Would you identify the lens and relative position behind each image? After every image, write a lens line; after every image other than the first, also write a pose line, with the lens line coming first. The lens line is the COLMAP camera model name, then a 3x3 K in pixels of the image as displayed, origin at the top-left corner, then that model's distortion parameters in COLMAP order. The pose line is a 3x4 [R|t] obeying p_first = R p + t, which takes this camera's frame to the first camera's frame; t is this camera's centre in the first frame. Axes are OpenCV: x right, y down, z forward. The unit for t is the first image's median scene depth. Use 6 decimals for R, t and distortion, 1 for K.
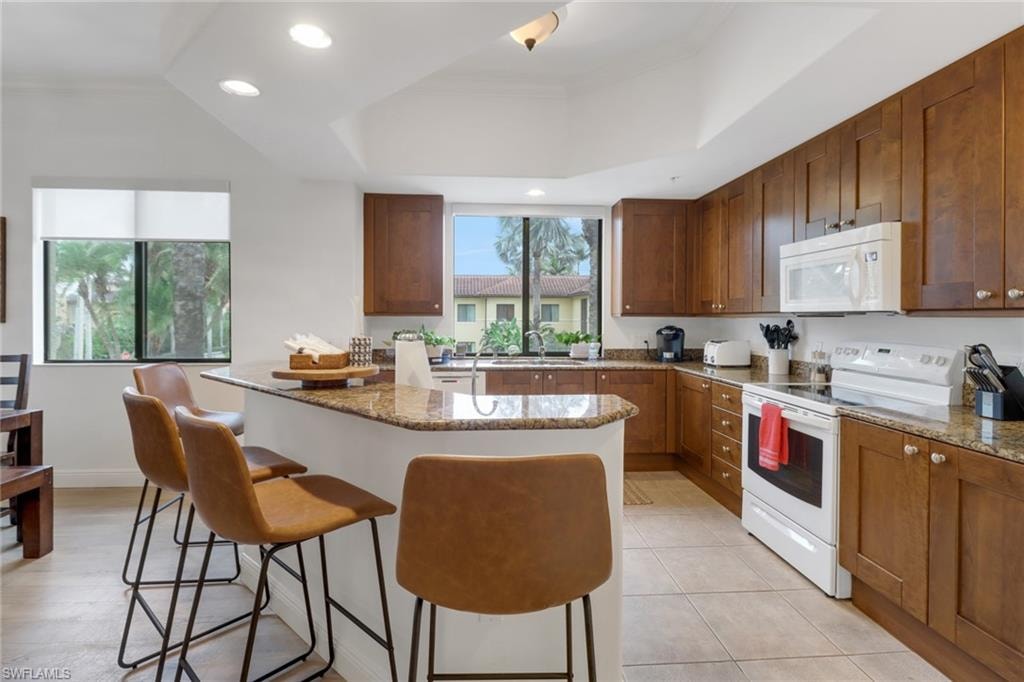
lens RADIAL K [[477.6, 0, 505.5], [0, 477.6, 321.1], [0, 0, 1]] dist [-0.000074, -0.001144]
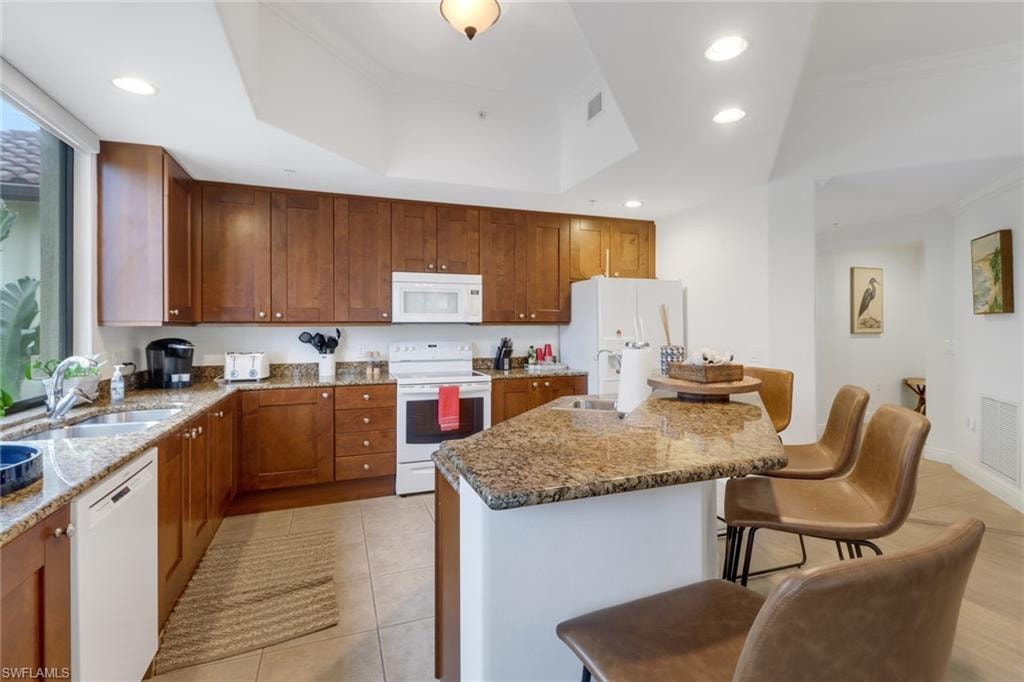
lens RADIAL K [[475.2, 0, 514.2], [0, 475.2, 325.0], [0, 0, 1]] dist [-0.000922, -0.001496]
pose [[-0.290779, 0.002687, 0.956786, -0.724565], [0.011090, 0.999938, 0.000562, -0.007139], [-0.956726, 0.010774, -0.290791, 1.007609]]
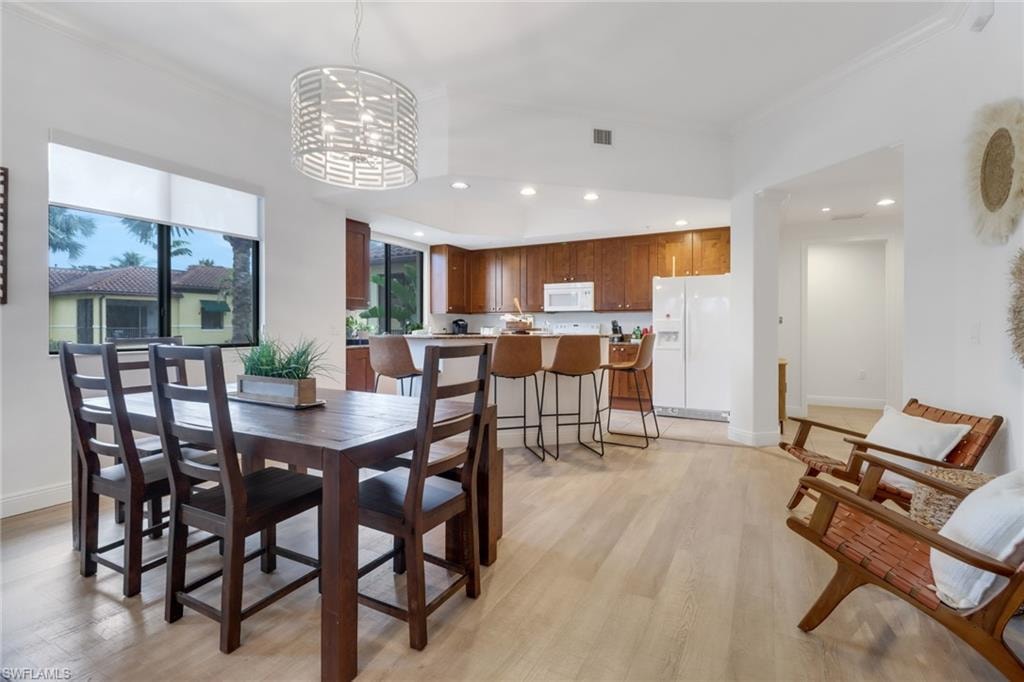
lens RADIAL K [[477.6, 0, 505.5], [0, 477.6, 321.1], [0, 0, 1]] dist [-0.000074, -0.001144]
pose [[0.542185, 0.007830, 0.840223, -1.478743], [0.006832, 0.999882, -0.013726, 0.059901], [-0.840231, 0.013182, 0.542068, -0.134905]]
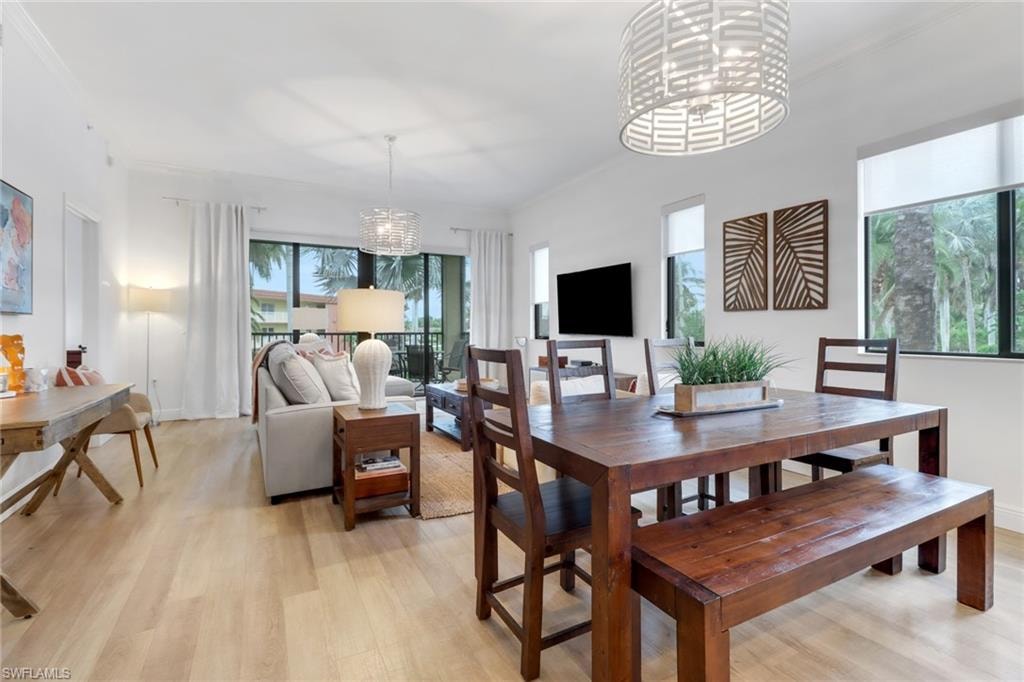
lens RADIAL K [[465.0, 0, 512.5], [0, 465.0, 320.4], [0, 0, 1]] dist [0.002164, -0.000073]
pose [[0.401508, -0.012932, -0.915764, -0.517562], [-0.007037, 0.999827, -0.017204, 0.057860], [0.915828, 0.013352, 0.401348, 0.040537]]
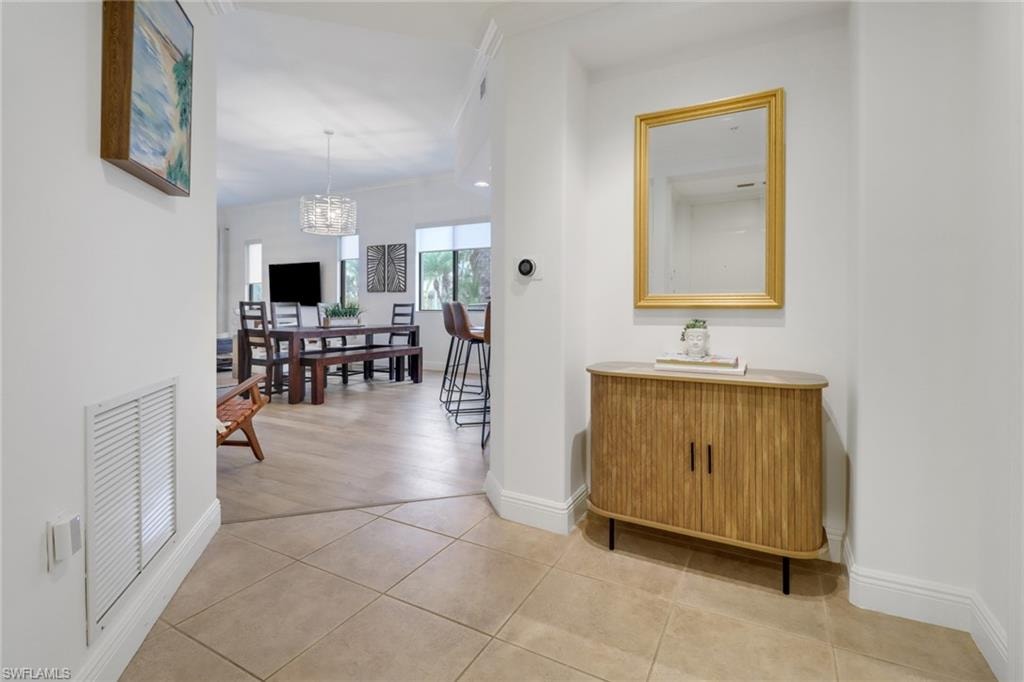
lens RADIAL K [[465.0, 0, 512.5], [0, 465.0, 320.4], [0, 0, 1]] dist [0.002164, -0.000073]
pose [[0.845096, 0.018047, -0.534309, 0.598974], [-0.009780, 0.999785, 0.018301, 0.107784], [0.534525, -0.010241, 0.845091, -0.644406]]
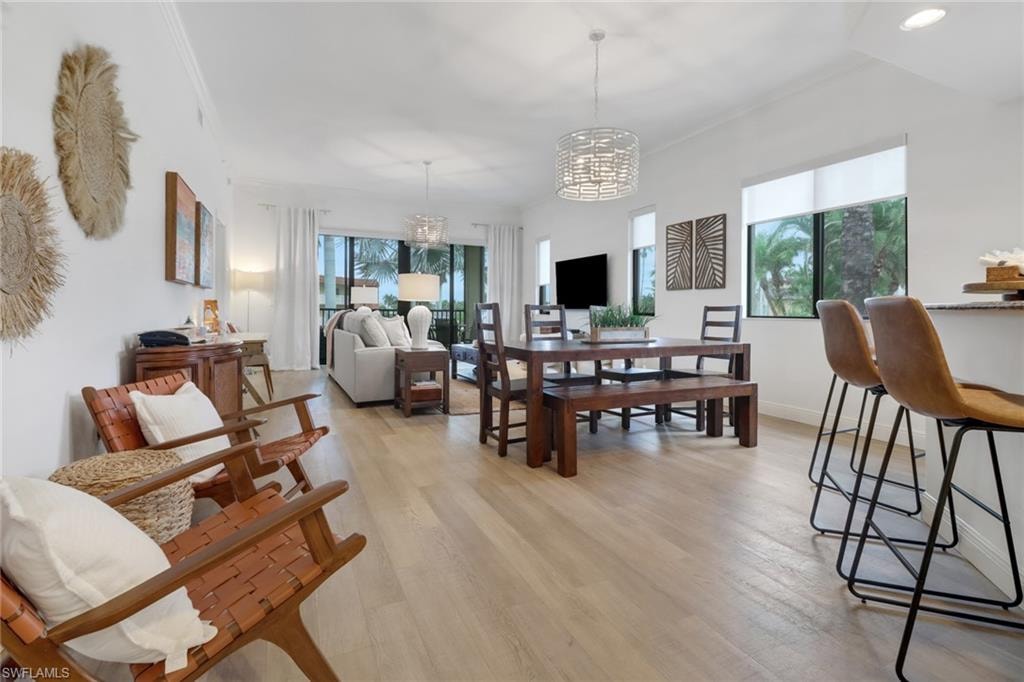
lens RADIAL K [[470.1, 0, 513.3], [0, 470.1, 305.7], [0, 0, 1]] dist [0.025324, -0.020143]
pose [[0.356544, -0.007092, -0.934252, 0.043159], [-0.014777, 0.999803, -0.013229, 0.099524], [0.934162, 0.018522, 0.356369, -0.103903]]
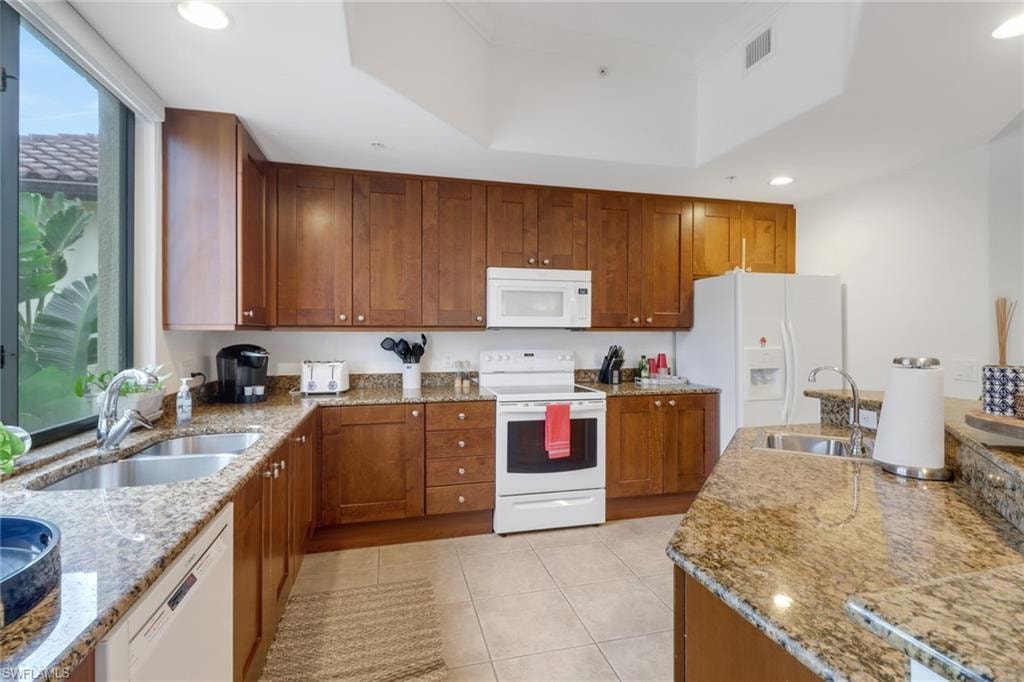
lens RADIAL K [[481.1, 0, 514.3], [0, 481.1, 331.9], [0, 0, 1]] dist [0.001967, -0.000210]
pose [[-0.189907, -0.001294, 0.981801, -0.499077], [0.006654, 0.999974, 0.002605, -0.008279], [-0.981779, 0.007028, -0.189894, 1.096065]]
